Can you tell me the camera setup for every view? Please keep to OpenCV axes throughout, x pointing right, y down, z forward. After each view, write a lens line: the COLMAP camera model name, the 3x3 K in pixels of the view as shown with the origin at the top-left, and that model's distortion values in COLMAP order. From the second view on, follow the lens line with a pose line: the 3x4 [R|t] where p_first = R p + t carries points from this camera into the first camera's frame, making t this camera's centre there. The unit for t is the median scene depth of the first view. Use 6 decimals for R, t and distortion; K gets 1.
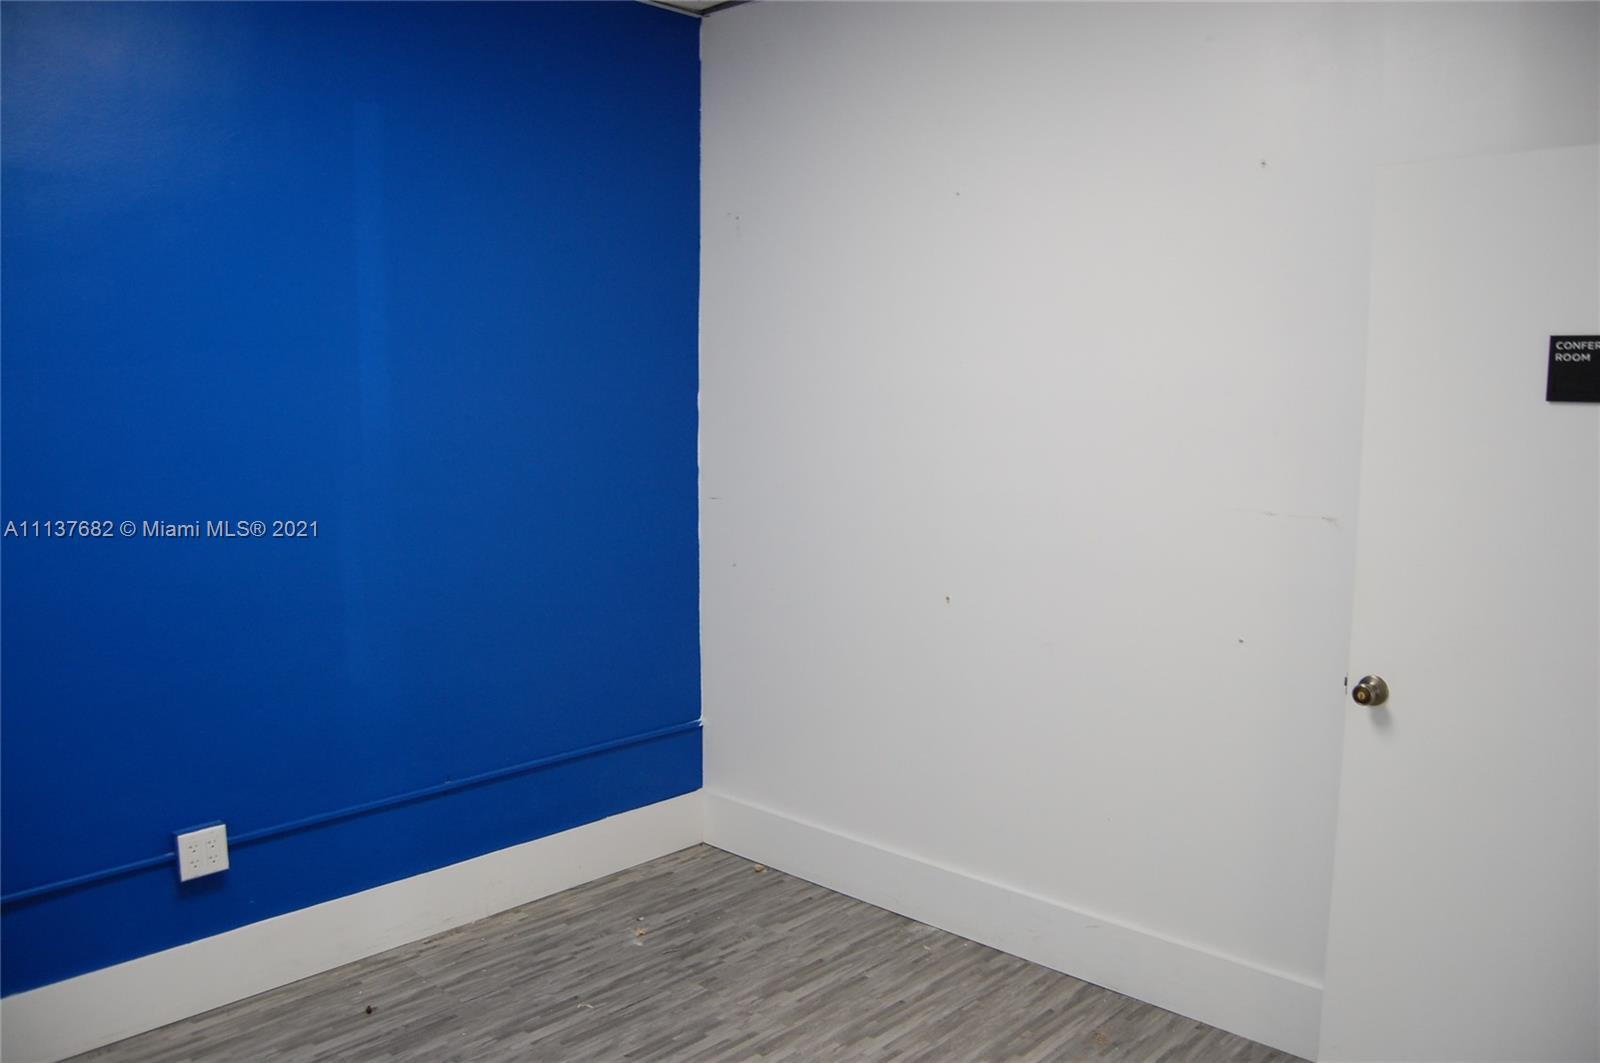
lens RADIAL K [[1227.8, 0, 800.0], [0, 1227.8, 531.5], [0, 0, 1]] dist [-0.073997, 0.029393]
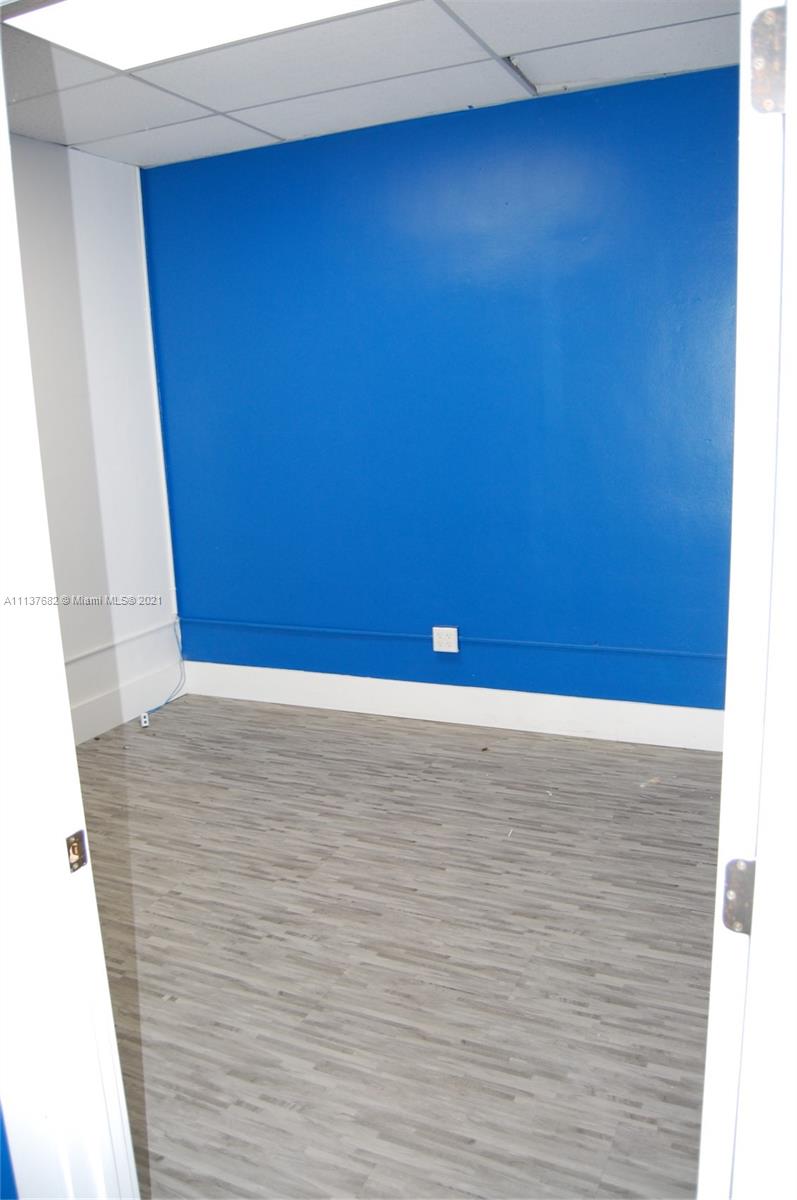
lens RADIAL K [[920.9, 0, 398.5], [0, 920.9, 600.0], [0, 0, 1]] dist [-0.073997, 0.029393]
pose [[0.318469, 0.178074, -0.931057, 0.826810], [-0.059236, 0.984016, 0.167941, -0.038048], [0.946081, 0.001668, 0.323927, 0.446636]]
